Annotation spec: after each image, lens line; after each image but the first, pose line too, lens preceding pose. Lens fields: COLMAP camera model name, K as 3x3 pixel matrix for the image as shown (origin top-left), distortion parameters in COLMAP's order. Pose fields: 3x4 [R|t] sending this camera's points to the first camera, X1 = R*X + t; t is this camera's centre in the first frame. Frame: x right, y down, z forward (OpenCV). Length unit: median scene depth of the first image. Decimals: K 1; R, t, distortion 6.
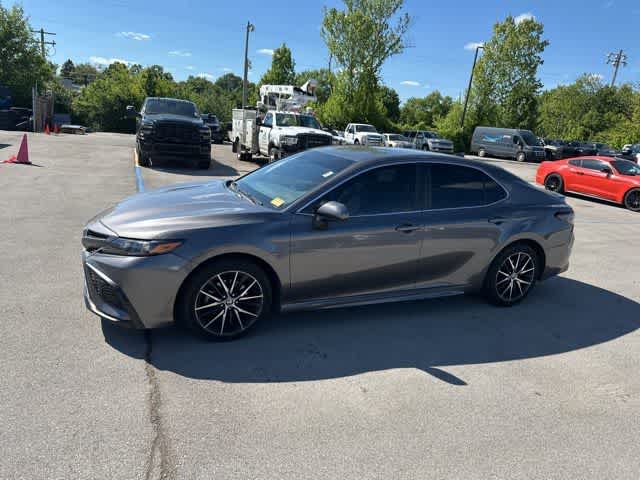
lens RADIAL K [[450.9, 0, 320.0], [0, 450.9, 240.0], [0, 0, 1]] dist [0.035016, -0.039484]
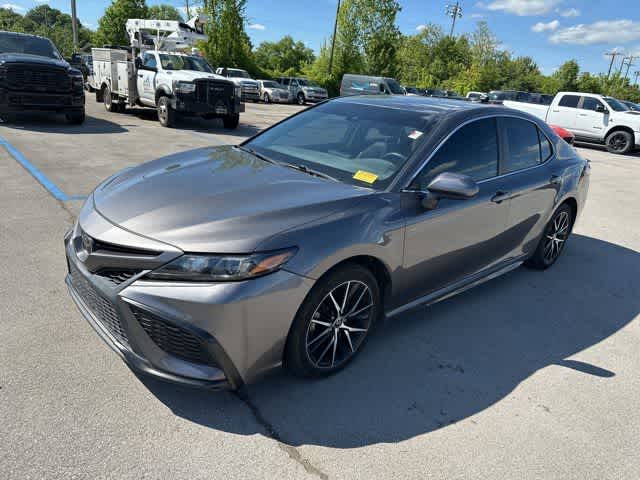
lens RADIAL K [[450.9, 0, 320.0], [0, 450.9, 240.0], [0, 0, 1]] dist [0.035016, -0.039484]
pose [[0.949272, -0.099255, 0.298381, -0.091039], [0.066458, 0.990770, 0.118146, -0.017026], [-0.307353, -0.092323, 0.947106, 0.072204]]
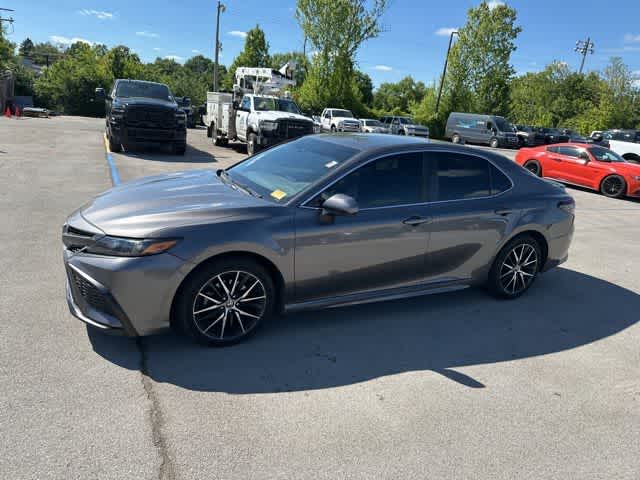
lens RADIAL K [[450.9, 0, 320.0], [0, 450.9, 240.0], [0, 0, 1]] dist [0.035016, -0.039484]
pose [[0.998187, -0.009608, 0.059415, -0.014976], [0.007736, 0.999469, 0.031655, -0.004439], [-0.059687, -0.031138, 0.997731, 0.015689]]
